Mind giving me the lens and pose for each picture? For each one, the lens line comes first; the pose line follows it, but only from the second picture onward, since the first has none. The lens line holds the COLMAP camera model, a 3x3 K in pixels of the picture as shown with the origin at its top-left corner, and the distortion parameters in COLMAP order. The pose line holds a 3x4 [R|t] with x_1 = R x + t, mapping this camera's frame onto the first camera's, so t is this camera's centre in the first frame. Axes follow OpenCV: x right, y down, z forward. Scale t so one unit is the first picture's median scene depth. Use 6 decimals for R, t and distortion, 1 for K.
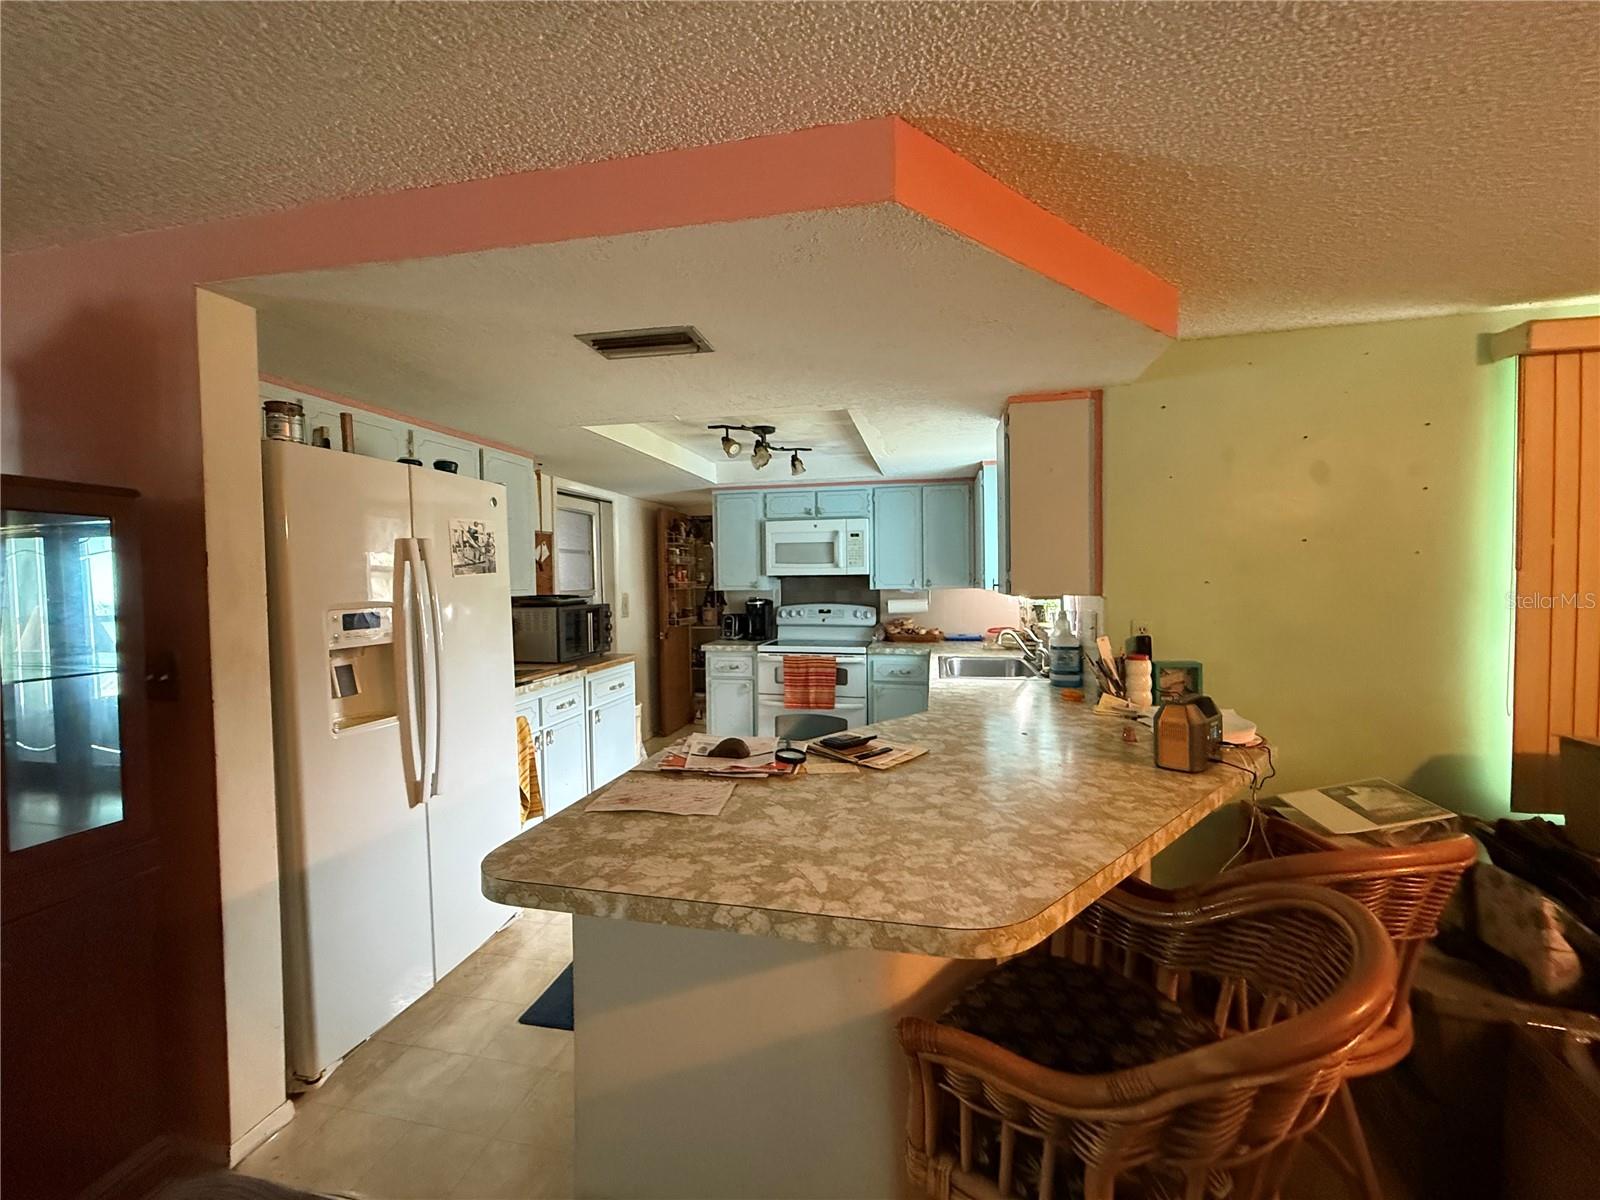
lens RADIAL K [[637.4, 0, 795.1], [0, 637.4, 599.2], [0, 0, 1]] dist [0.000474, 0.000128]
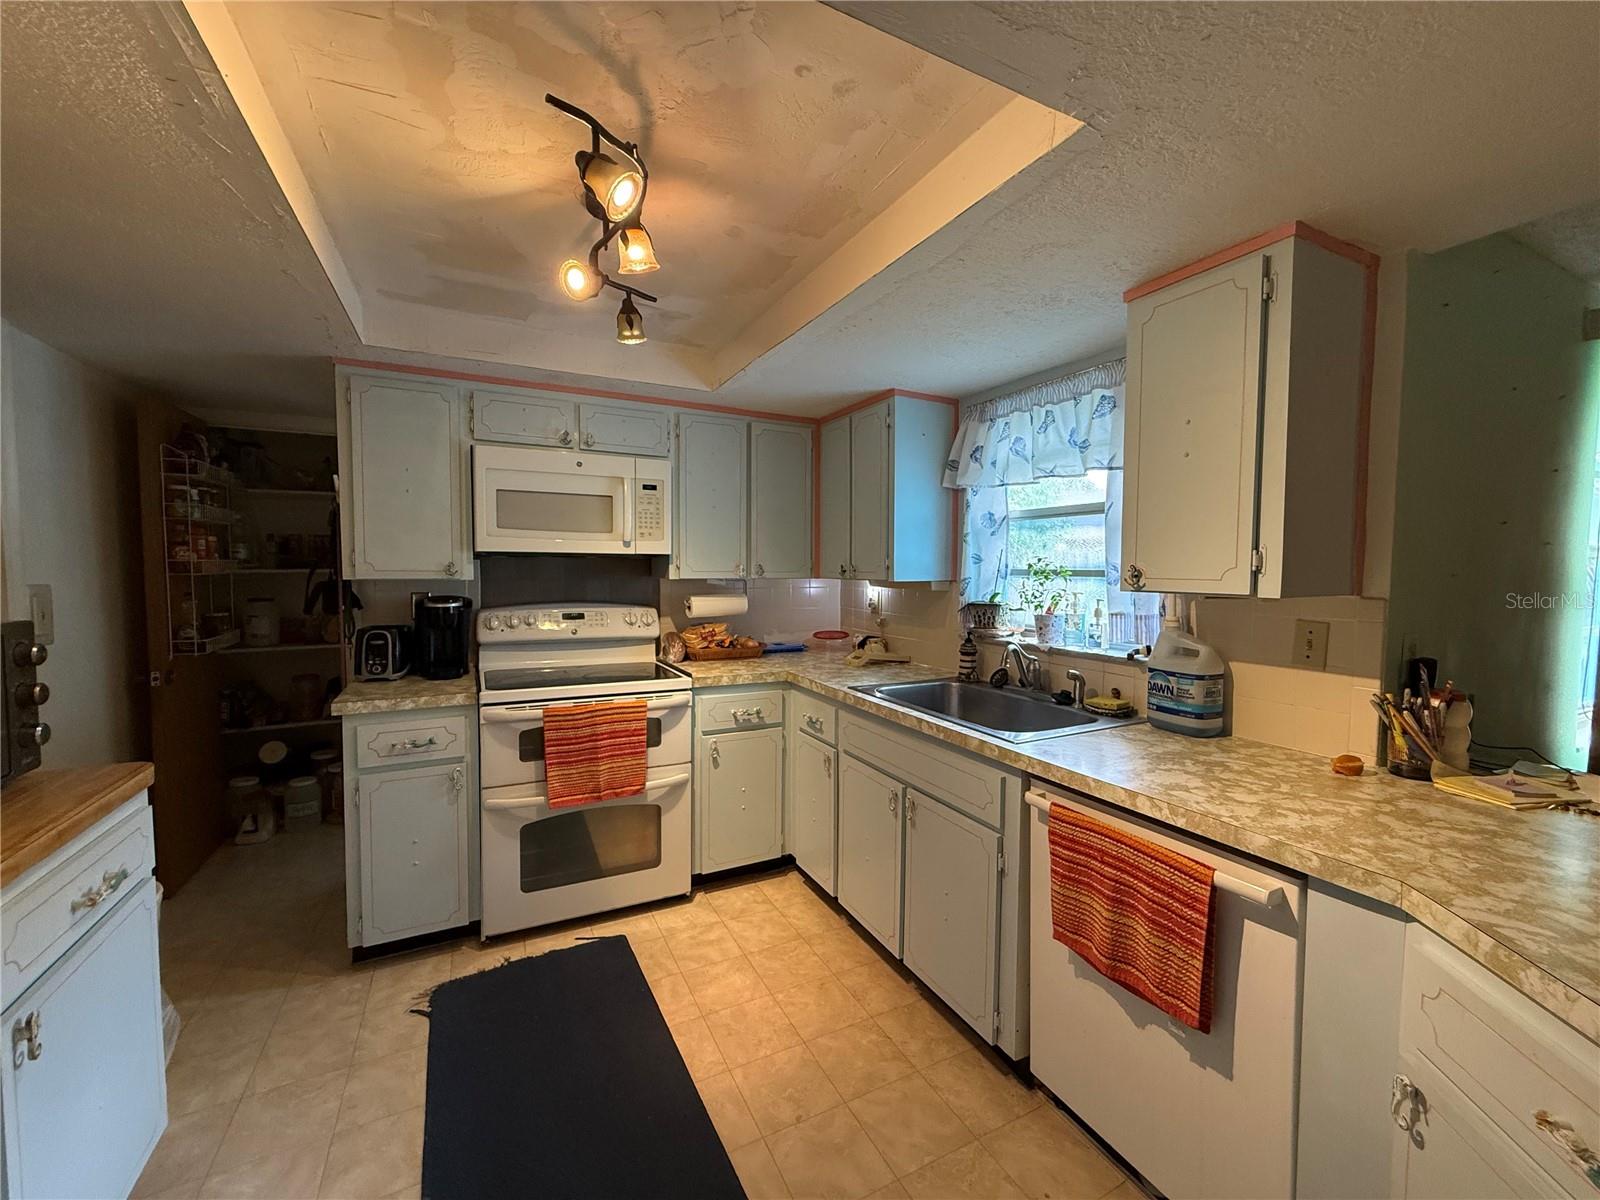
lens RADIAL K [[642.0, 0, 800.0], [0, 642.0, 600.0], [0, 0, 1]] dist [0.000311, -0.000112]
pose [[0.774623, -0.017414, 0.632184, -0.177287], [0.003838, 0.999732, 0.022835, -0.008957], [-0.632412, -0.015263, 0.774482, 0.452341]]
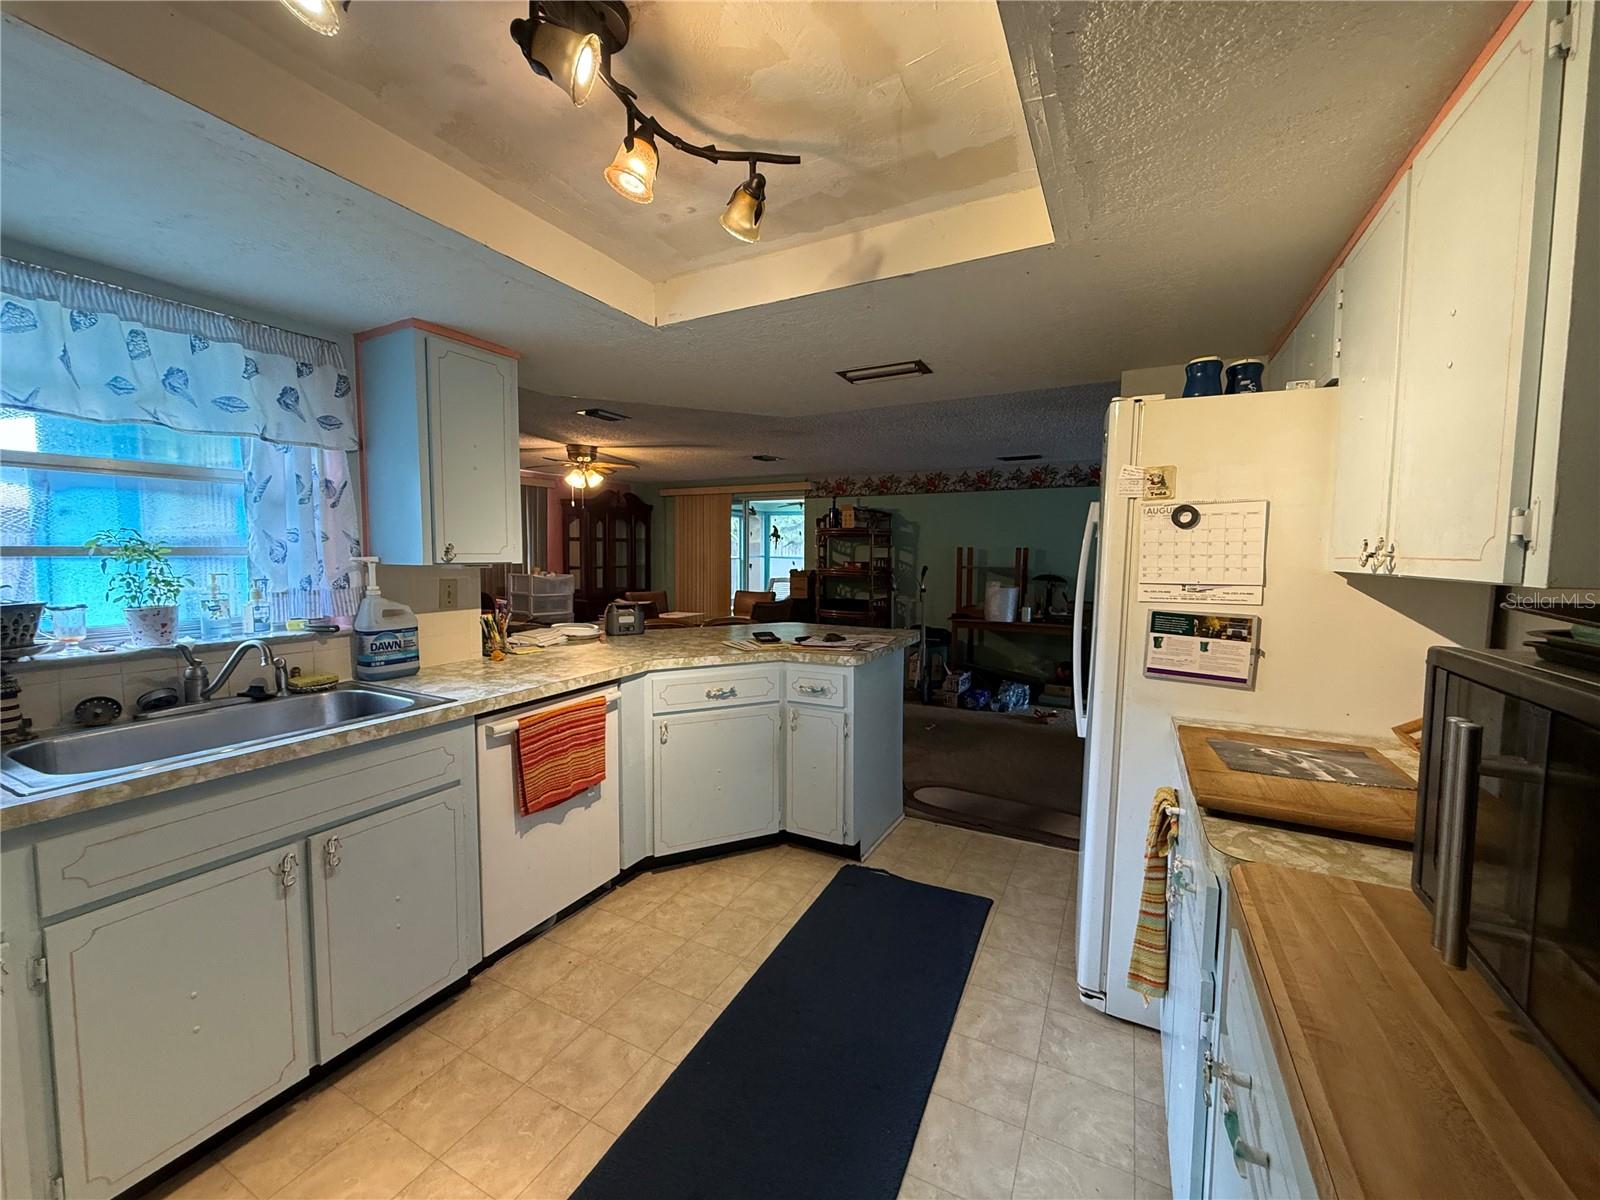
lens RADIAL K [[637.4, 0, 795.1], [0, 637.4, 599.2], [0, 0, 1]] dist [0.000474, 0.000128]
pose [[-0.965376, -0.012647, 0.260557, -0.169253], [0.014787, 0.994565, 0.103060, -0.025137], [-0.260445, 0.103345, -0.959942, 1.066818]]
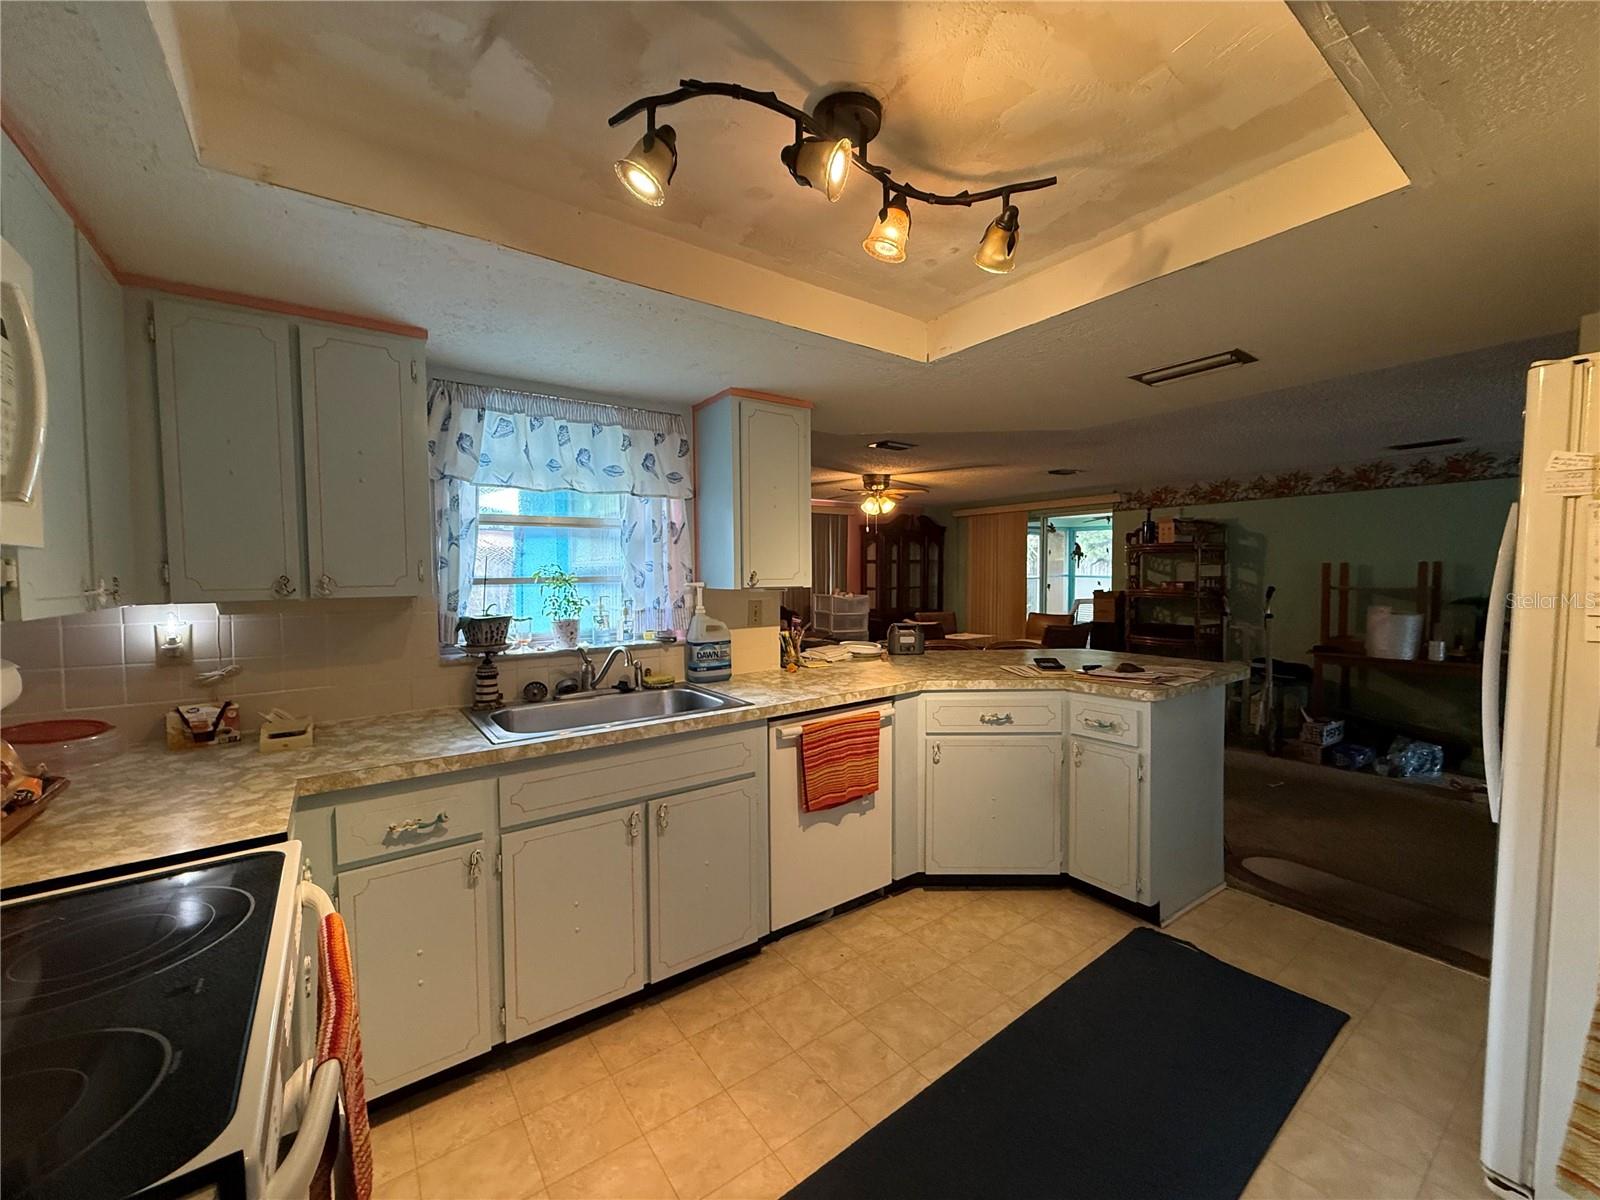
lens RADIAL K [[637.4, 0, 795.1], [0, 637.4, 599.2], [0, 0, 1]] dist [0.000474, 0.000128]
pose [[-0.746660, -0.010466, 0.665124, -0.201505], [0.039565, 0.997407, 0.060109, -0.029259], [-0.664028, 0.071196, -0.744310, 1.070778]]
